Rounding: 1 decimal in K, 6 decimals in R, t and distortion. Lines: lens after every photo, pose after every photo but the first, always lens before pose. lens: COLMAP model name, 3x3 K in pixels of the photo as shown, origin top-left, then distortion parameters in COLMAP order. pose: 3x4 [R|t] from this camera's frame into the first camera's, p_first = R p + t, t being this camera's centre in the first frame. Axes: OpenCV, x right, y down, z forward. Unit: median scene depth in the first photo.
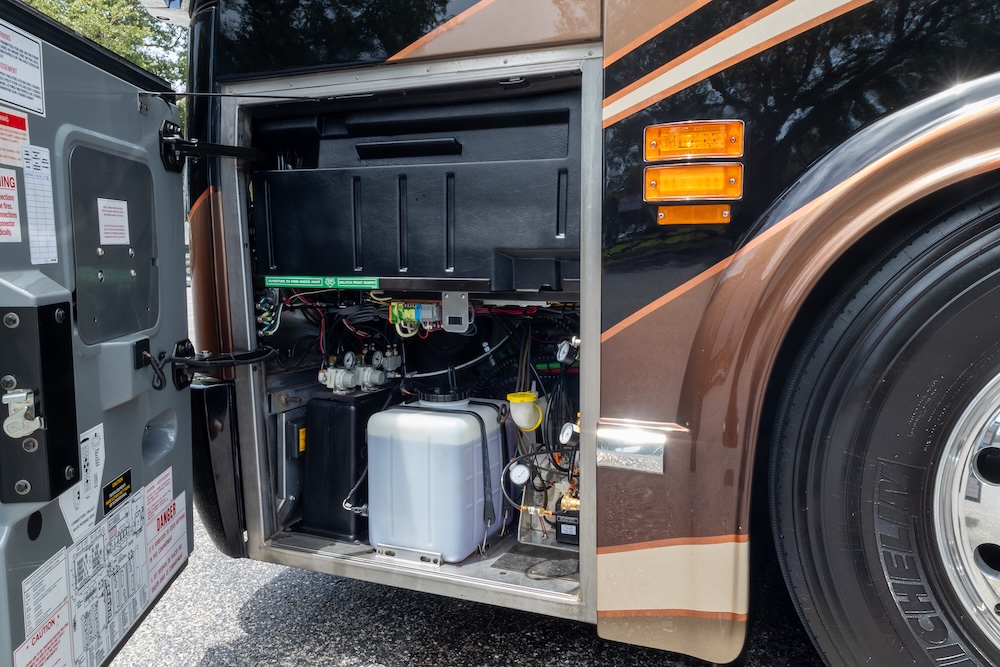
lens RADIAL K [[810.1, 0, 501.1], [0, 810.1, 324.4], [0, 0, 1]] dist [0.018125, -0.018598]
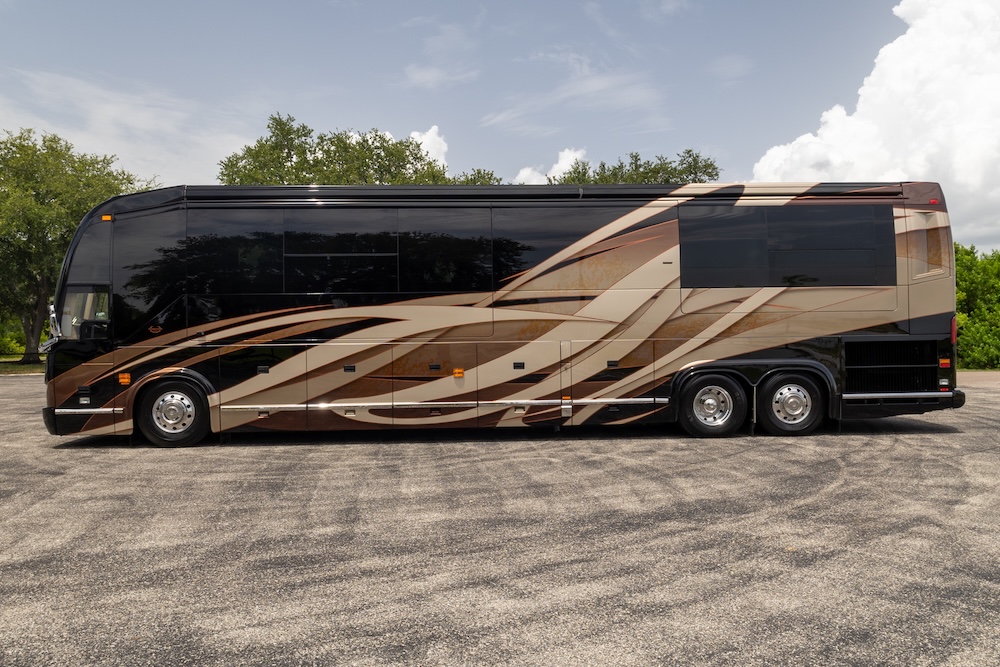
lens RADIAL K [[810.1, 0, 469.1], [0, 810.1, 345.7], [0, 0, 1]] dist [0.018125, -0.018598]
pose [[0.886748, -0.017910, 0.461906, -0.483577], [0.050481, 0.997025, -0.058251, 0.148203], [-0.459489, 0.074971, 0.885014, -7.922364]]
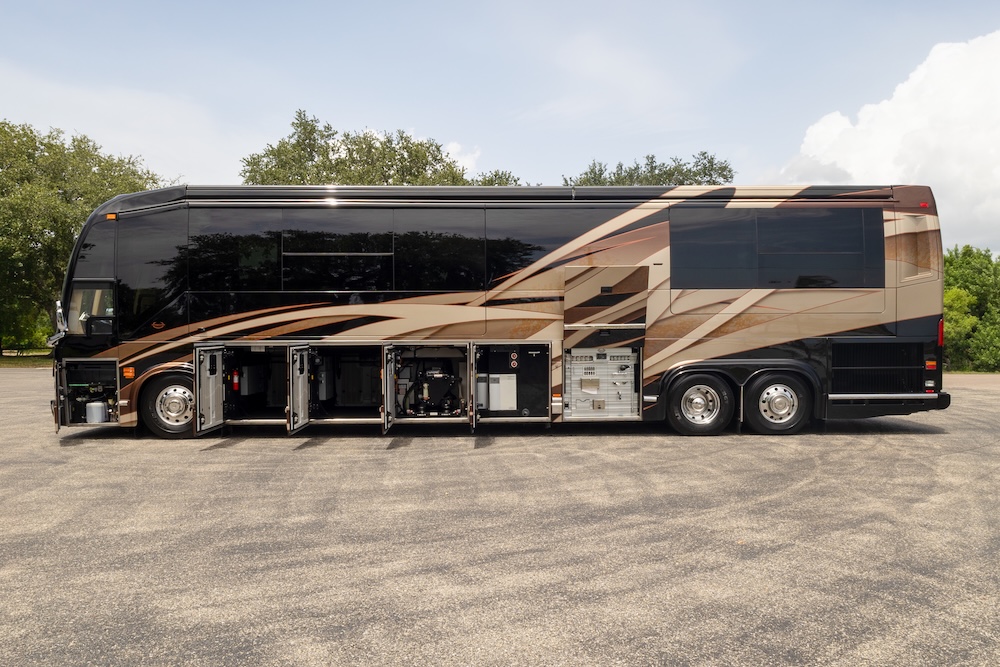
lens RADIAL K [[810.1, 0, 527.0], [0, 810.1, 364.8], [0, 0, 1]] dist [0.018125, -0.018598]
pose [[0.896628, -0.021125, 0.442281, 0.186822], [0.040380, 0.998600, -0.034165, 0.204161], [-0.440940, 0.048492, 0.896226, -8.508290]]
